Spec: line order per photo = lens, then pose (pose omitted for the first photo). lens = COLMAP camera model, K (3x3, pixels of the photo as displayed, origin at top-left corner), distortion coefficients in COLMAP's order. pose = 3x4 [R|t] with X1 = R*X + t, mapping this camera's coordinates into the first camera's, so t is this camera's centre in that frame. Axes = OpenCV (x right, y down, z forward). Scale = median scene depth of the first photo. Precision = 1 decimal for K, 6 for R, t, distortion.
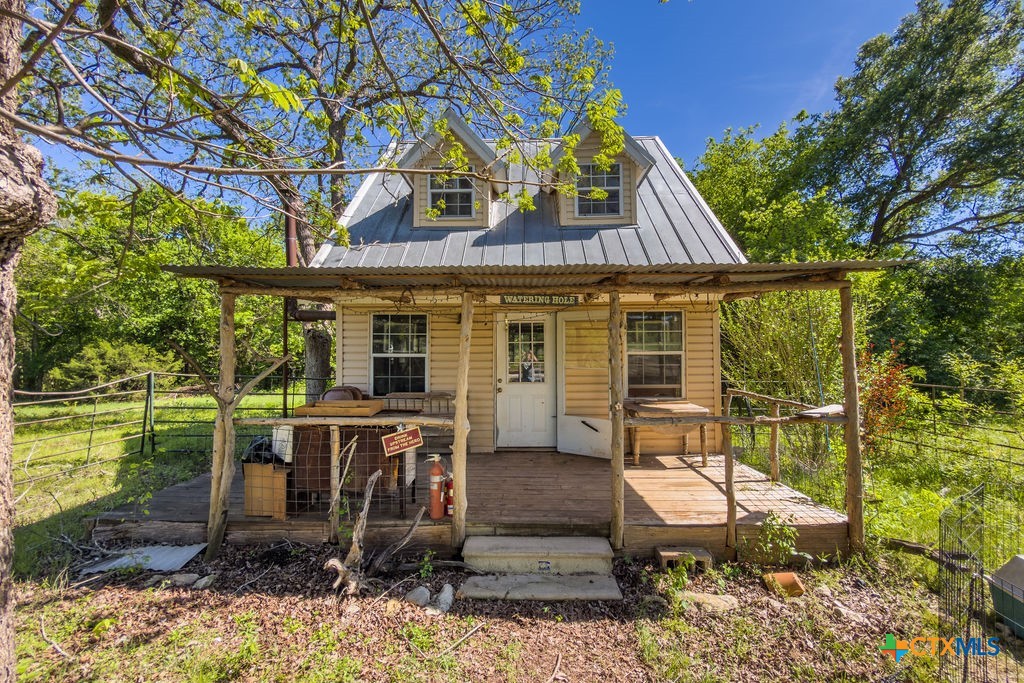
lens RADIAL K [[416.2, 0, 513.0], [0, 416.2, 322.5], [0, 0, 1]] dist [-0.000229, -0.000190]
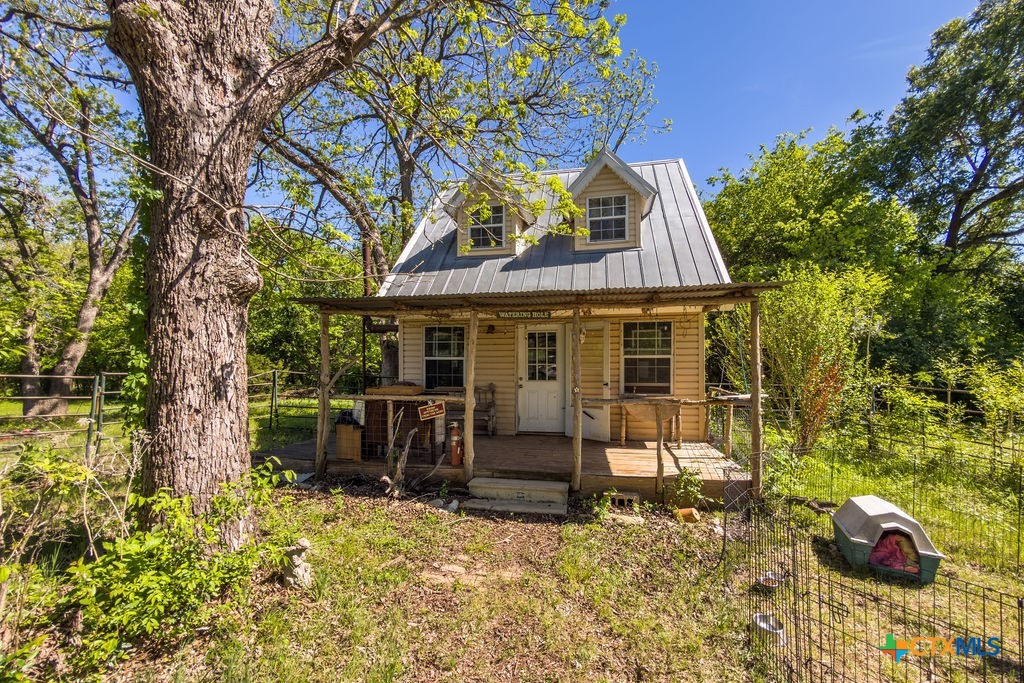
lens RADIAL K [[433.3, 0, 512.0], [0, 433.3, 341.5], [0, 0, 1]] dist [-0.000360, 0.000051]
pose [[0.982099, -0.004830, -0.188301, 0.192685], [0.007392, 0.999889, 0.012906, 0.010838], [0.188218, -0.014067, 0.982027, -0.290391]]
